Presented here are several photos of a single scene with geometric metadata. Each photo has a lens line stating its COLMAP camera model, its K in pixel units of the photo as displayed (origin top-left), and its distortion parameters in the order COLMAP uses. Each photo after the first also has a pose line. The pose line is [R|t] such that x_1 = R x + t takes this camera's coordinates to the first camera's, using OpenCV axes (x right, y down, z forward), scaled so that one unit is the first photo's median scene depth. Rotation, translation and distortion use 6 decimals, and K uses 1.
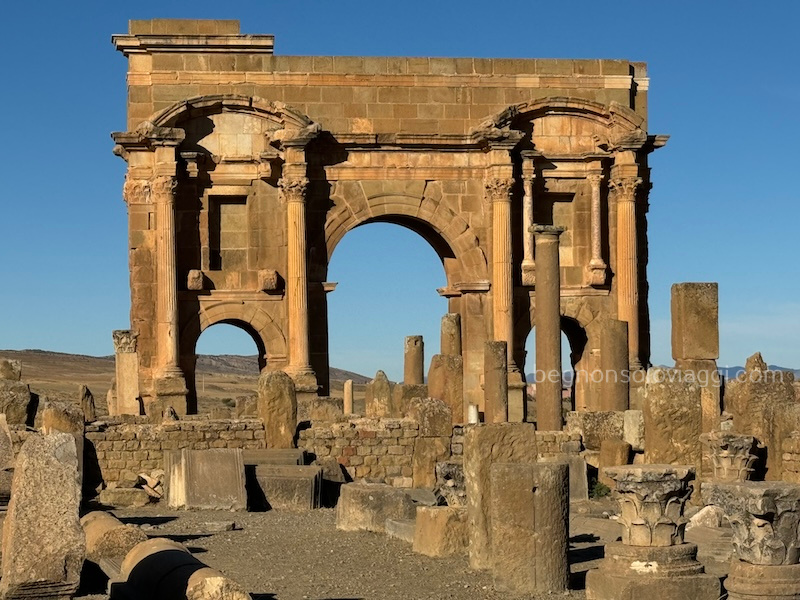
lens RADIAL K [[2135.6, 0, 400.7], [0, 2135.6, 297.6], [0, 0, 1]] dist [0.082605, 0.000000]
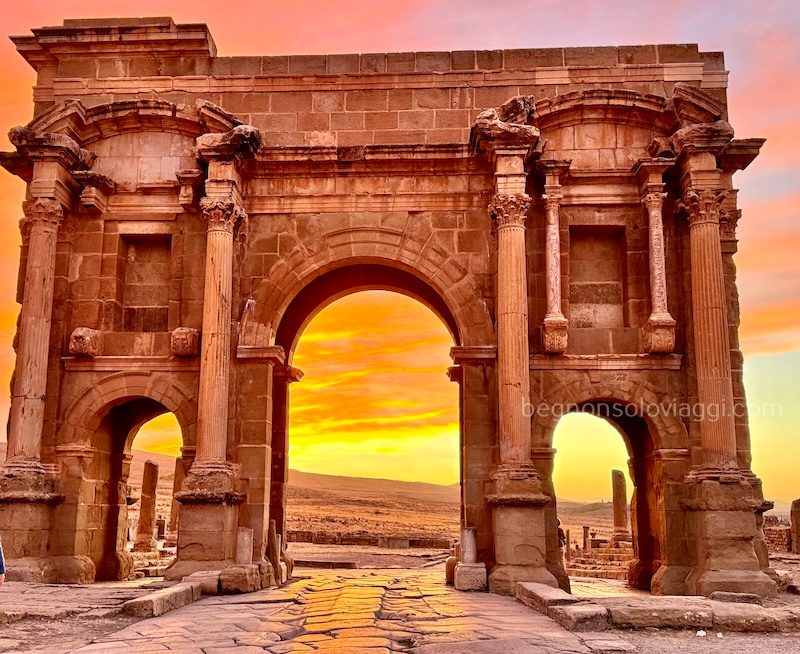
lens RADIAL K [[810.6, 0, 368.9], [0, 810.6, 333.3], [0, 0, 1]] dist [0.040747, 0.000000]
pose [[0.972750, -0.015317, -0.231350, 0.062307], [-0.020090, 0.988494, -0.149918, 0.028387], [0.230985, 0.150480, 0.961250, 0.738329]]
